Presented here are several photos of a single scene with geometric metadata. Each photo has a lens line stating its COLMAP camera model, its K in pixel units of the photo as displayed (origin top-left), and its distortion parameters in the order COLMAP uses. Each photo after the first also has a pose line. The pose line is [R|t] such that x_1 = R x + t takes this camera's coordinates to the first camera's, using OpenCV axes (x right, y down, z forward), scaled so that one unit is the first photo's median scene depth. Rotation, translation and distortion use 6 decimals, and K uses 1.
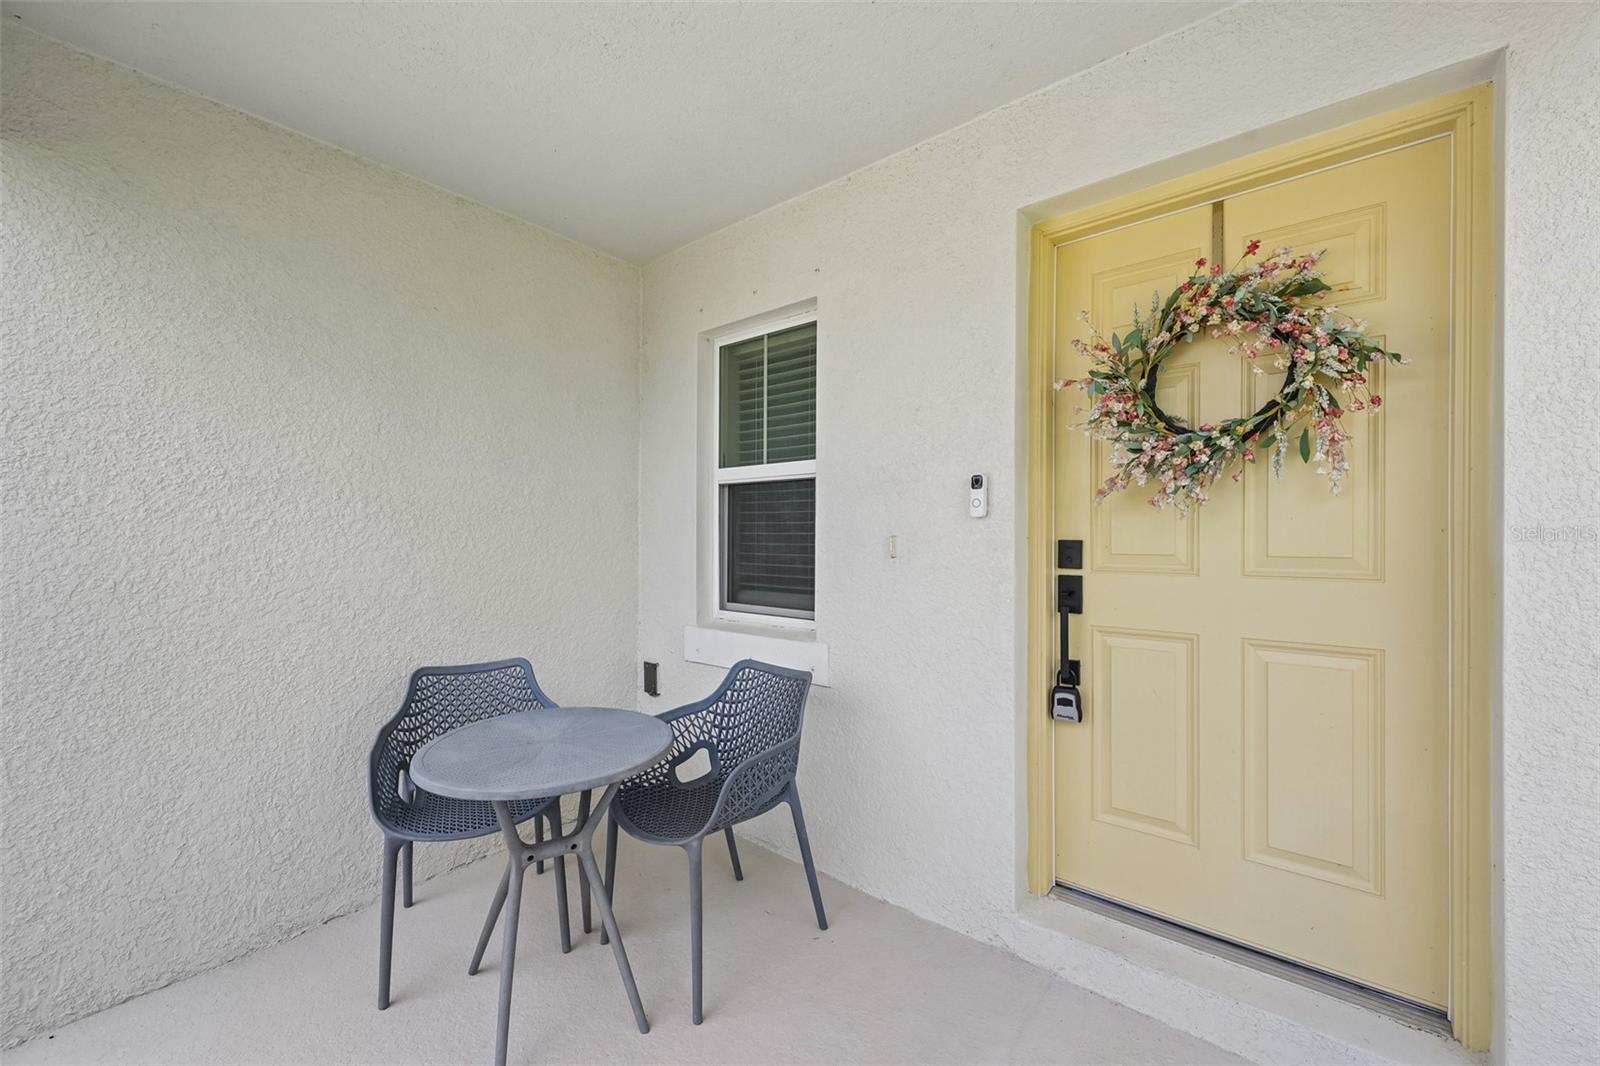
lens RADIAL K [[655.7, 0, 800.0], [0, 655.7, 533.0], [0, 0, 1]] dist [-0.000372, -0.000087]
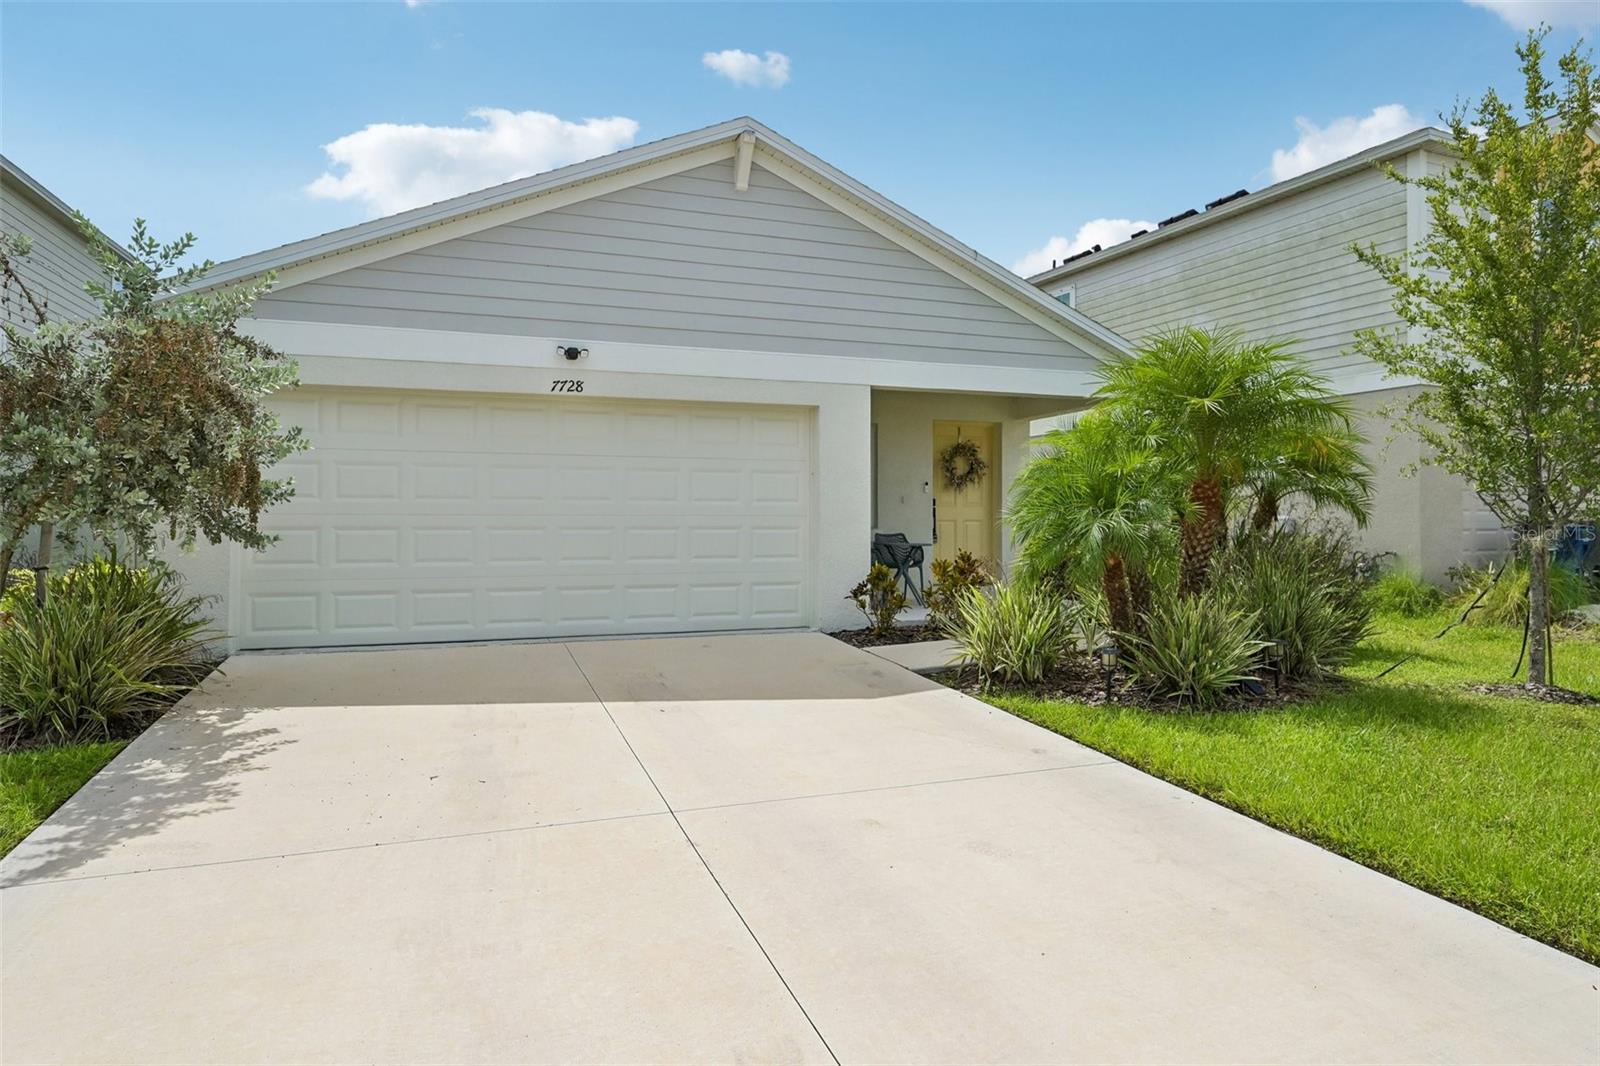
lens RADIAL K [[961.7, 0, 800.0], [0, 961.7, 533.0], [0, 0, 1]] dist [-0.001014, -0.000009]
pose [[0.491492, 0.004596, 0.870870, -5.436217], [0.001720, 0.999979, -0.006249, 0.268686], [-0.870881, 0.004569, 0.491473, -1.278835]]
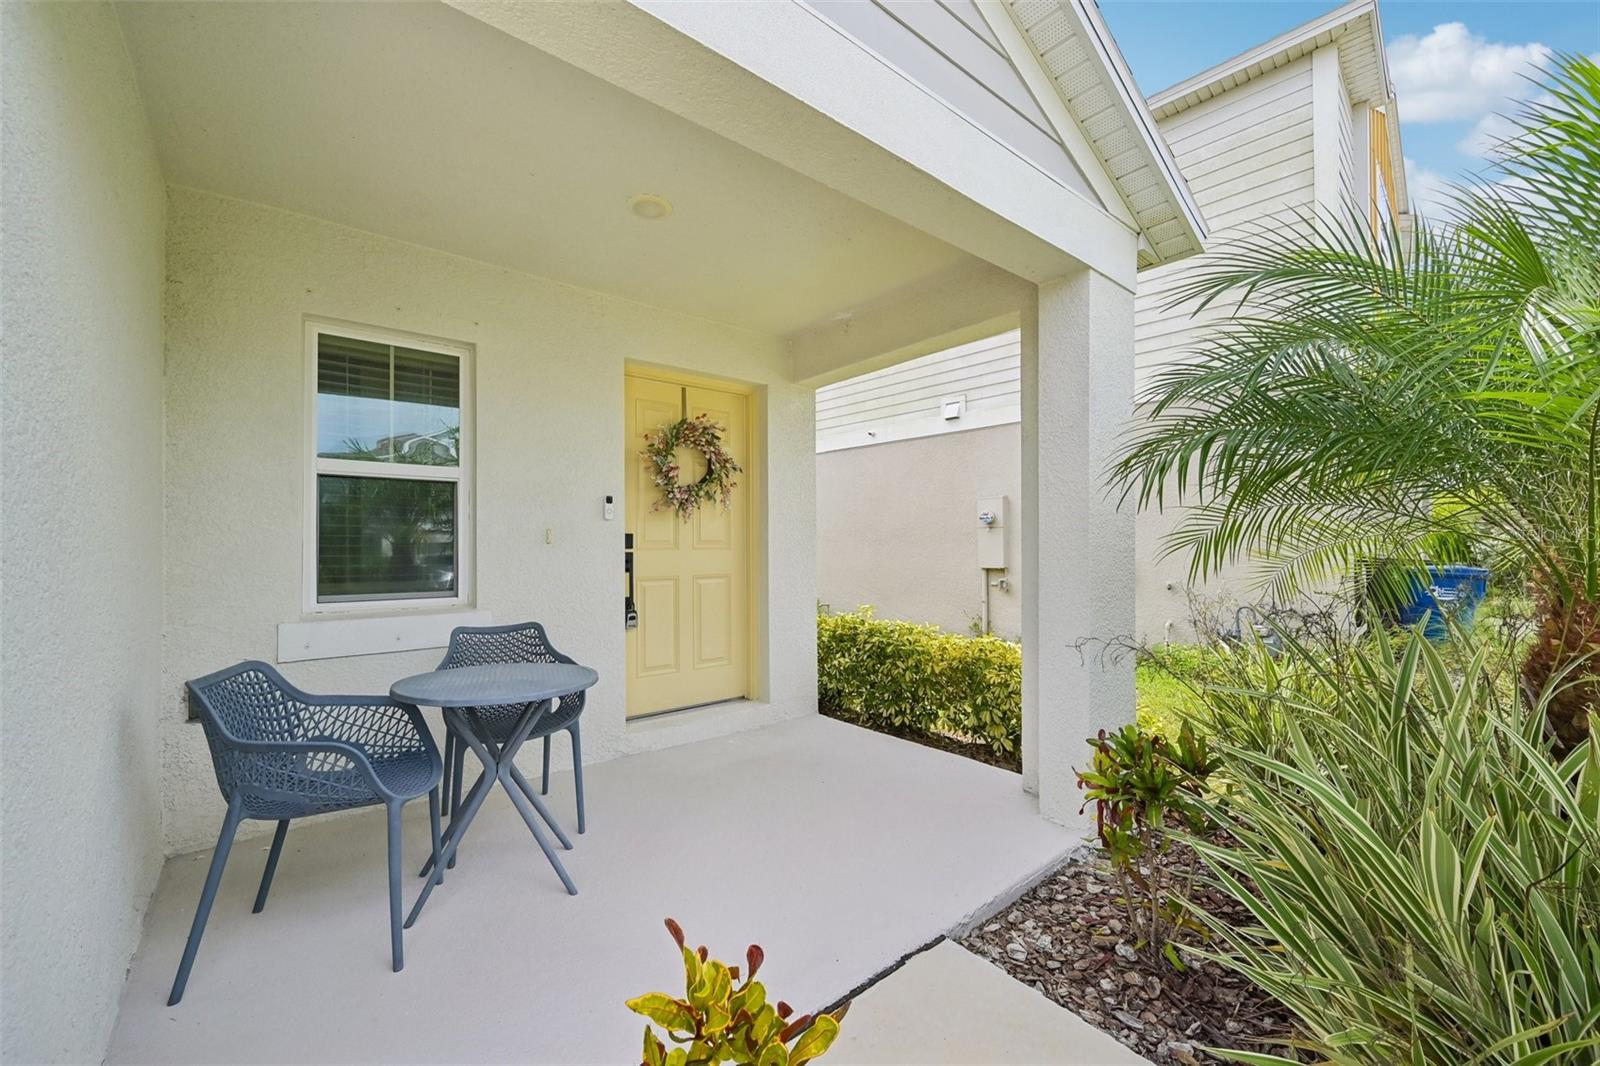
lens RADIAL K [[655.7, 0, 800.0], [0, 655.7, 533.0], [0, 0, 1]] dist [-0.000372, -0.000087]
pose [[0.170795, 0.021426, 0.985074, -1.426364], [0.004624, 0.999735, -0.022547, 0.055953], [-0.985296, 0.008406, 0.170650, 0.190818]]
